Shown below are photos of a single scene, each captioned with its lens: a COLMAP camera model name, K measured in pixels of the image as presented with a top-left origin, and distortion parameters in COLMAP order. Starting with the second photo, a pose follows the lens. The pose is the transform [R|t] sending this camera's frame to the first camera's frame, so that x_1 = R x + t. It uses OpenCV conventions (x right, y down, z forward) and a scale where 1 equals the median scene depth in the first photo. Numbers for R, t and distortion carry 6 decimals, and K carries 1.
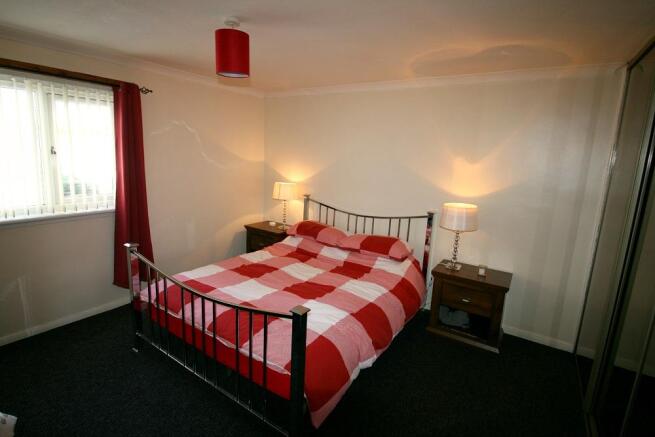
lens RADIAL K [[329.7, 0, 327.5], [0, 329.7, 218.5], [0, 0, 1]] dist [0.000275, 0.000062]
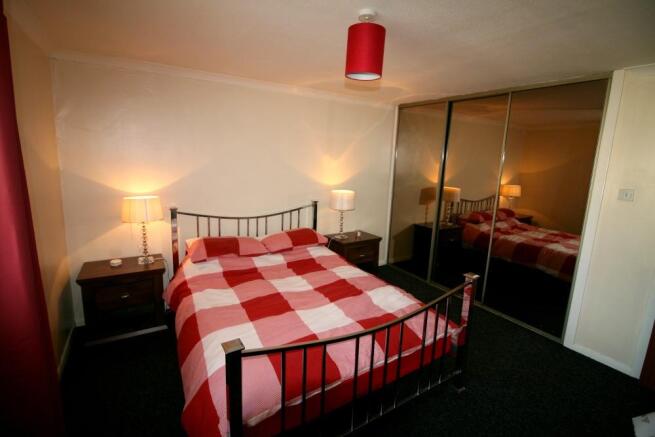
lens RADIAL K [[307.0, 0, 327.5], [0, 307.0, 218.5], [0, 0, 1]] dist [-0.000814, -0.000083]
pose [[0.392686, -0.210799, 0.895188, -0.716072], [0.161245, 0.974080, 0.158645, -0.131681], [-0.905427, 0.082047, 0.416498, 0.494556]]
